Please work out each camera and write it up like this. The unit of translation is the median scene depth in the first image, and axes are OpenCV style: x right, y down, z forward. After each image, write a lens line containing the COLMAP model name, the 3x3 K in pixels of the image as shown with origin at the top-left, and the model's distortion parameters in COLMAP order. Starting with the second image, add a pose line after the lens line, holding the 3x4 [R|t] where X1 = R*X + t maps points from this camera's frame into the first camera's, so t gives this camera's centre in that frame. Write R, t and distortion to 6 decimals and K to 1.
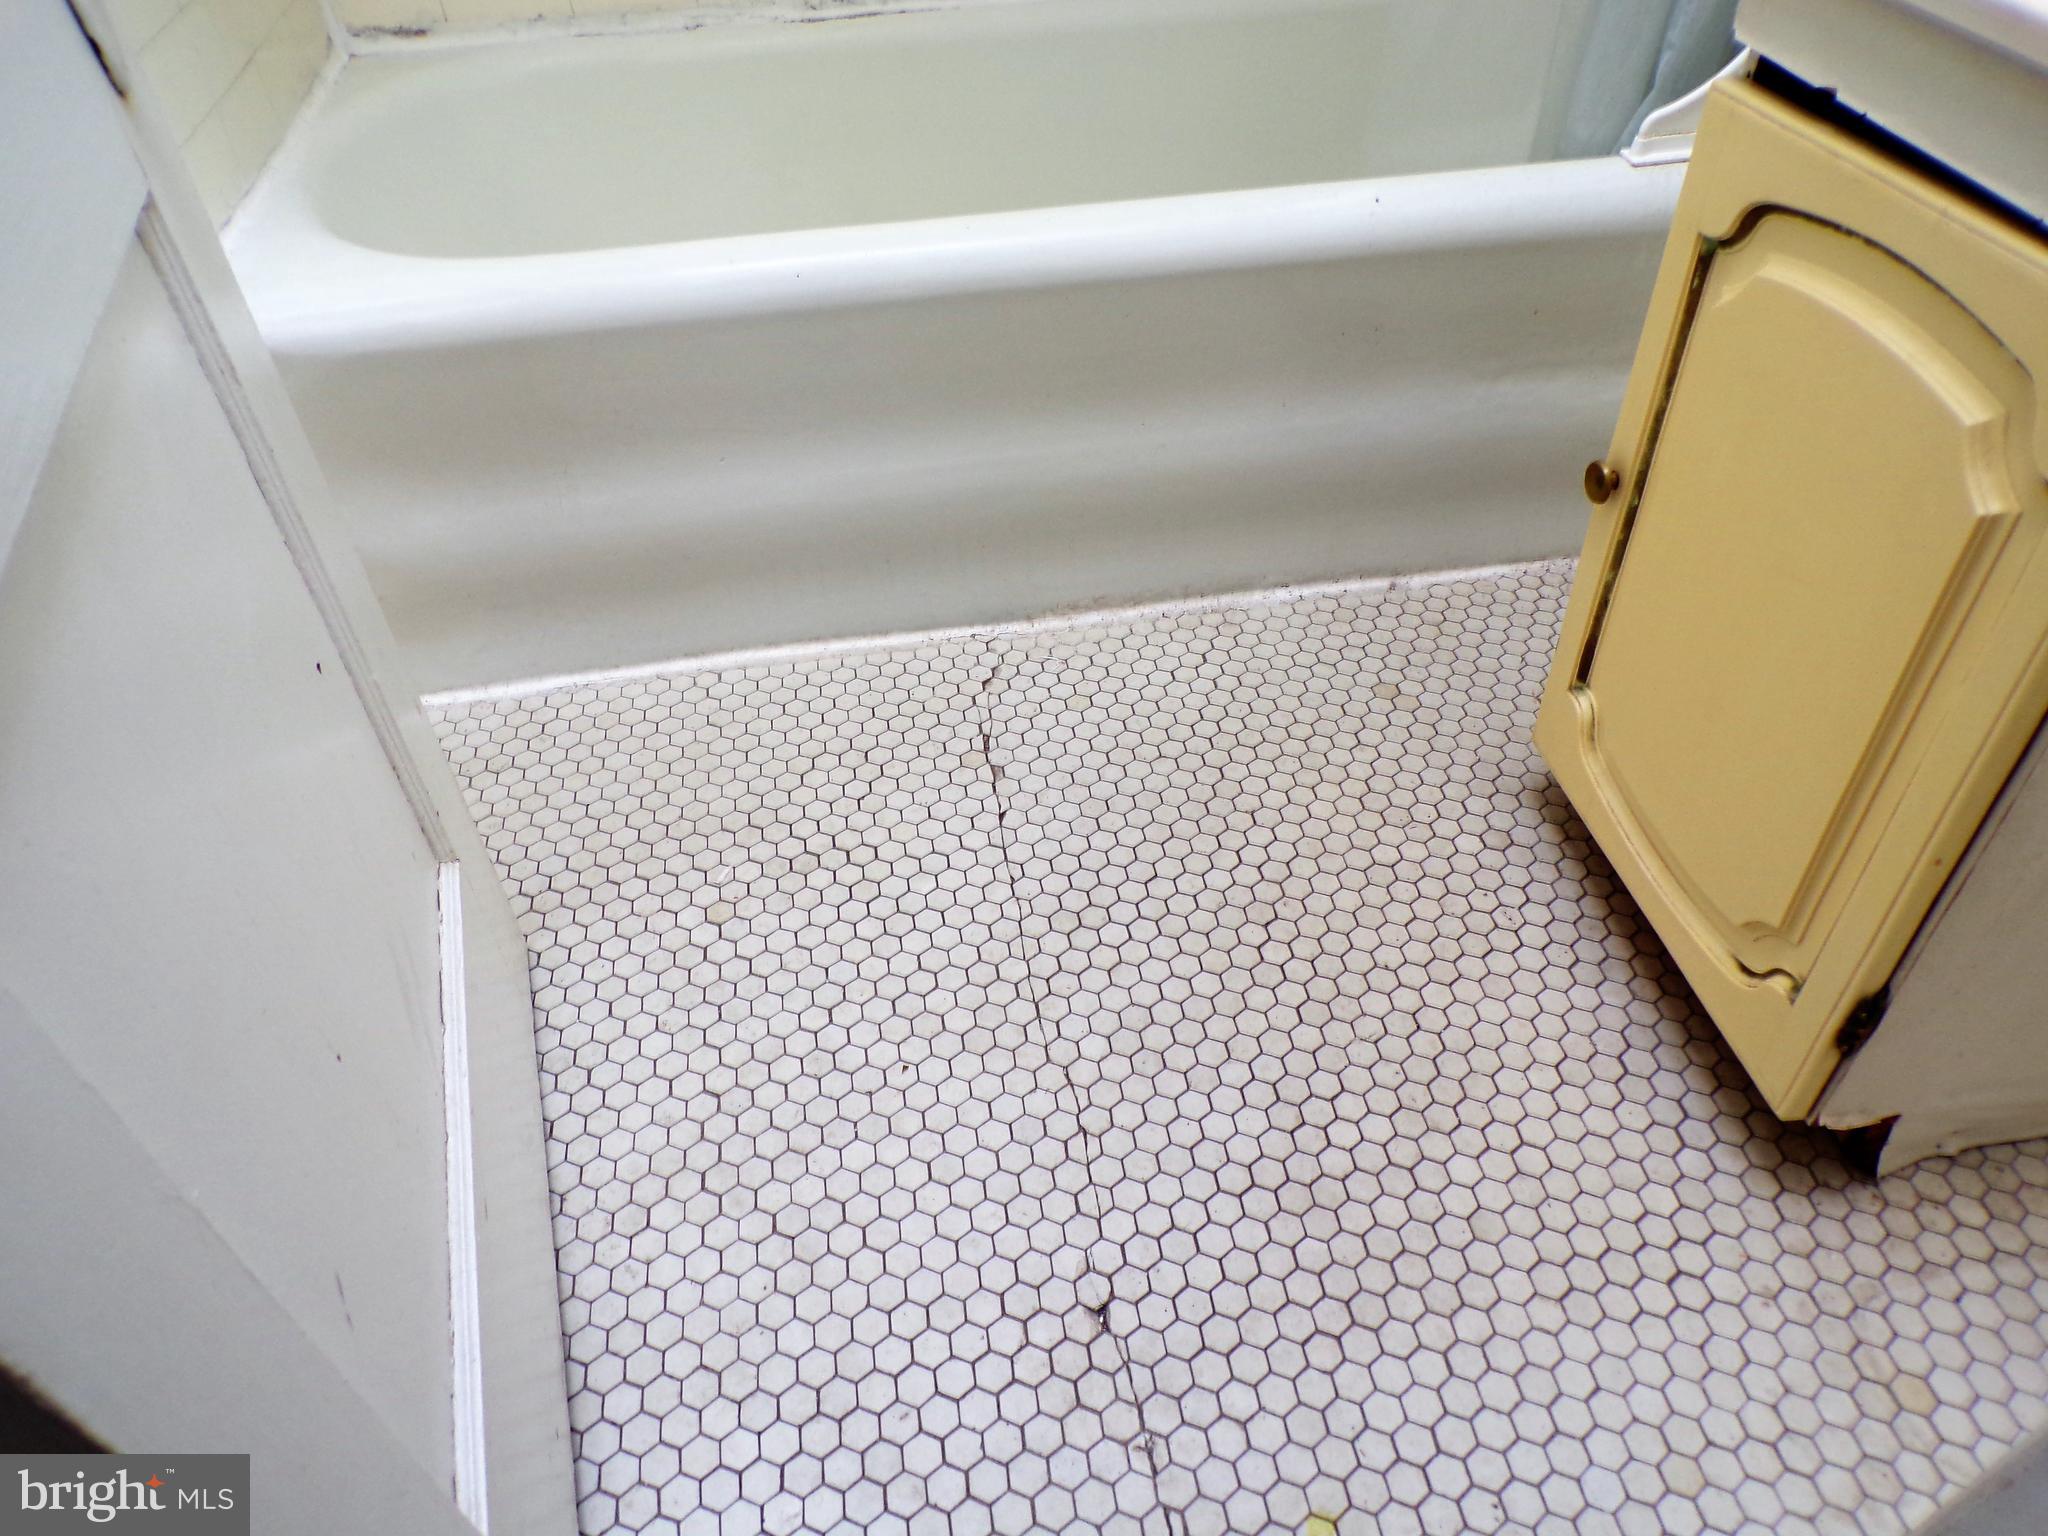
lens RADIAL K [[1384.9, 0, 1029.4], [0, 1384.9, 775.8], [0, 0, 1]] dist [0.006431, 0.001788]
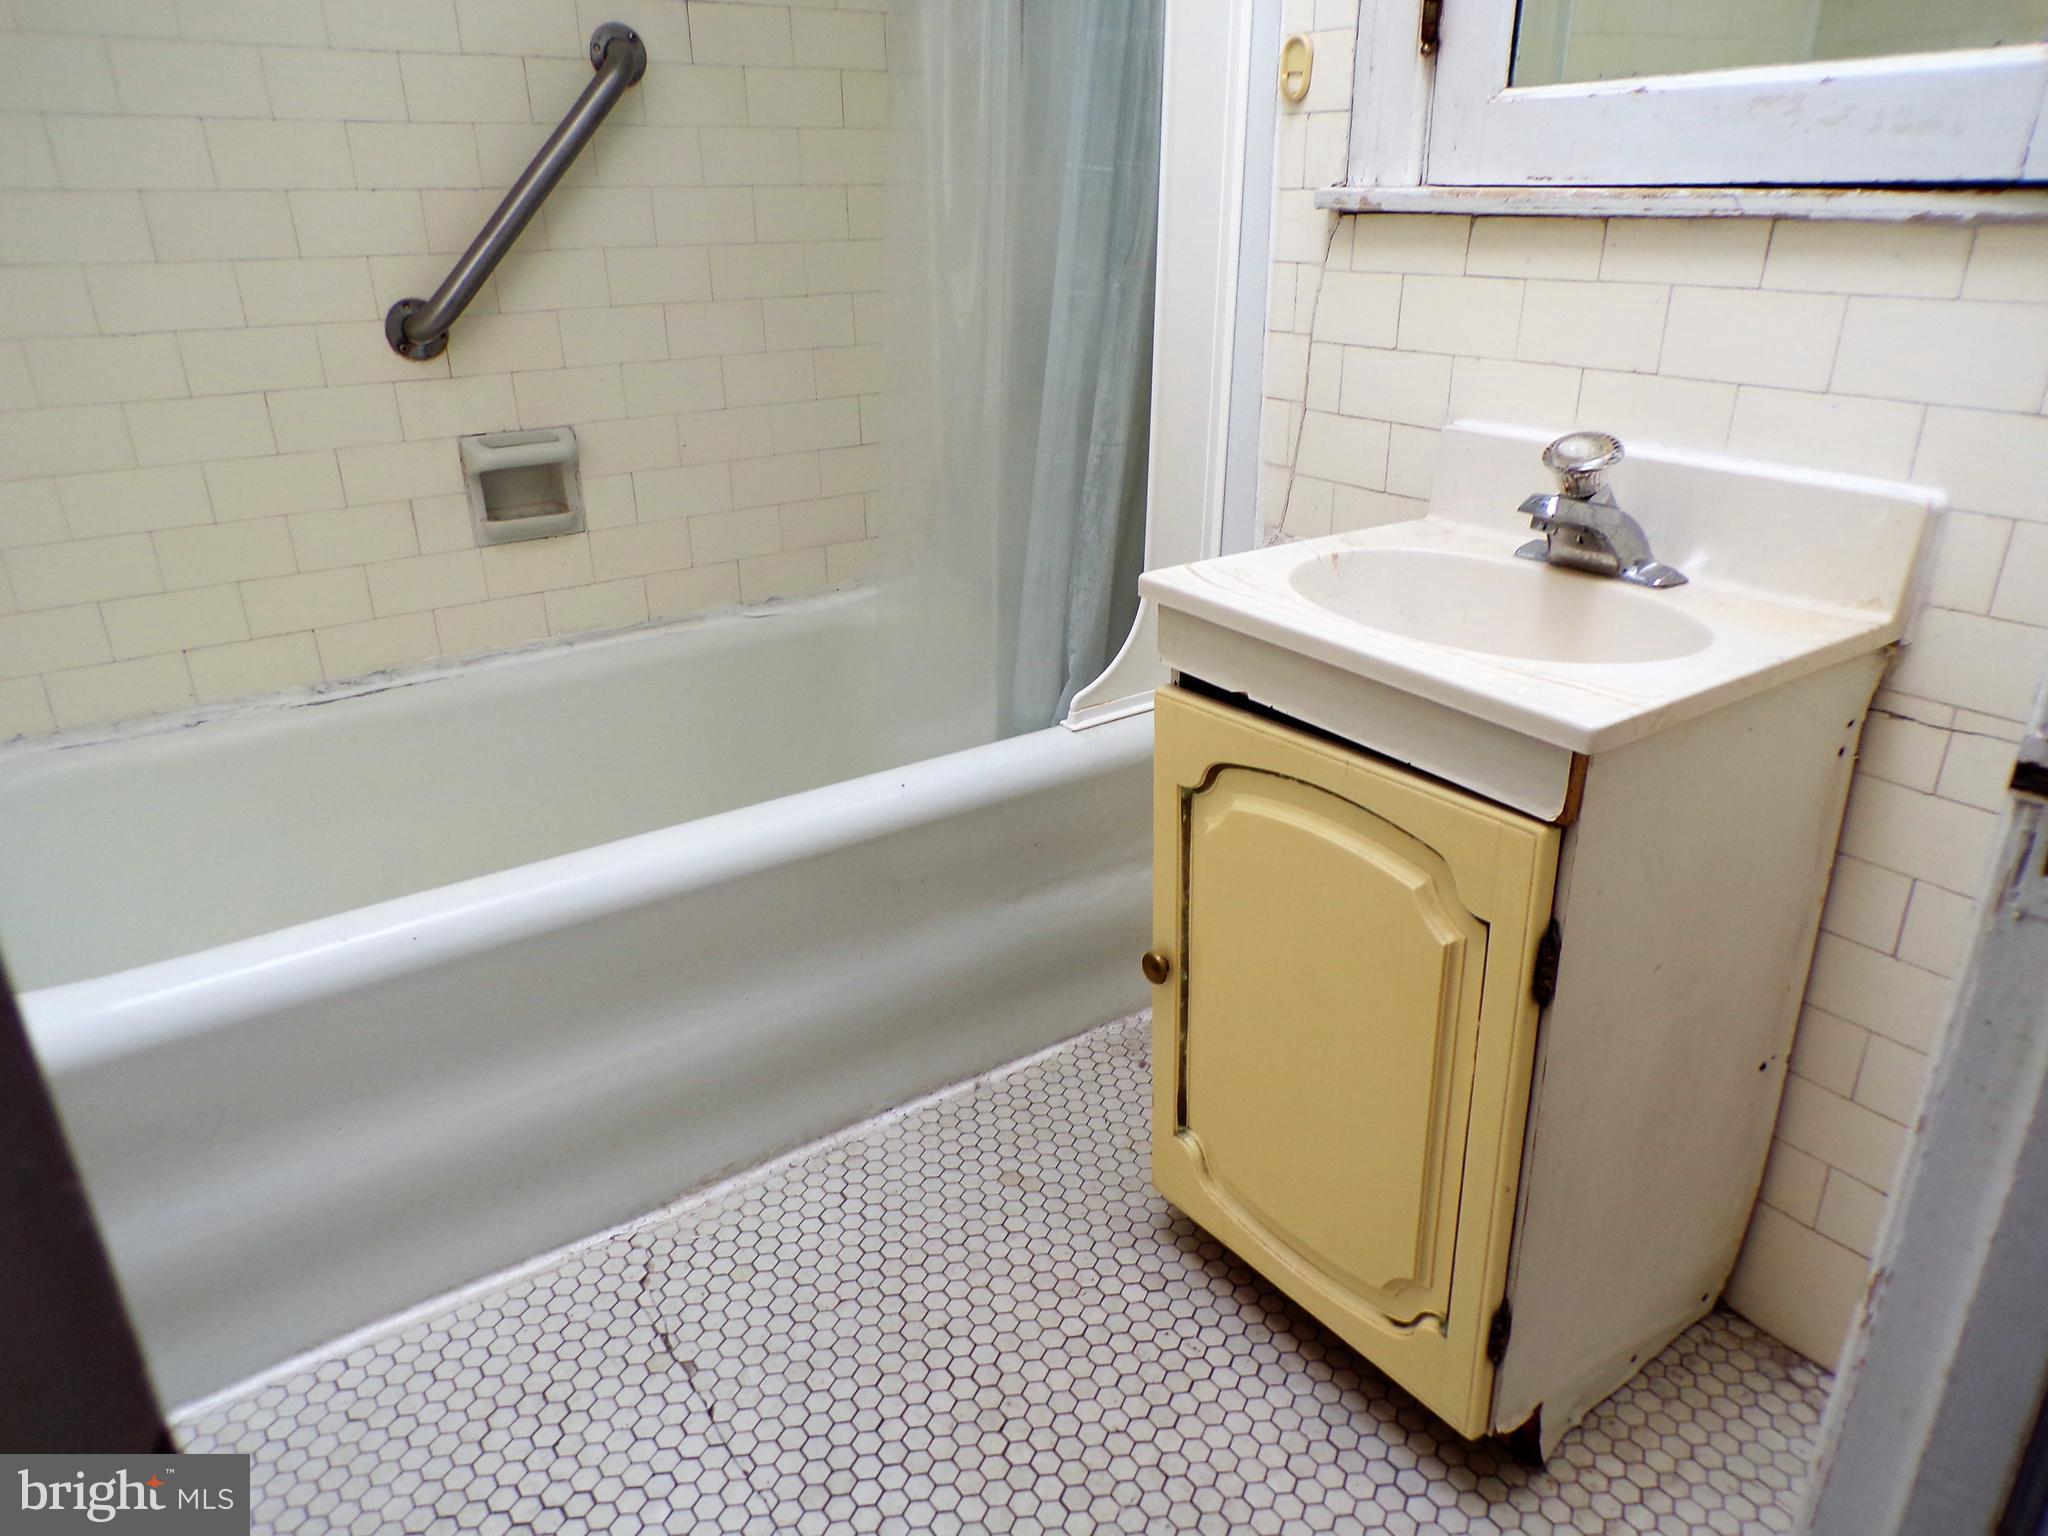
lens RADIAL K [[1384.9, 0, 1019.6], [0, 1384.9, 772.0], [0, 0, 1]] dist [0.006431, 0.001788]
pose [[0.896286, -0.151170, 0.416915, -0.175420], [0.292008, 0.908718, -0.298266, -0.027764], [-0.333769, 0.389075, 0.858615, -0.105260]]
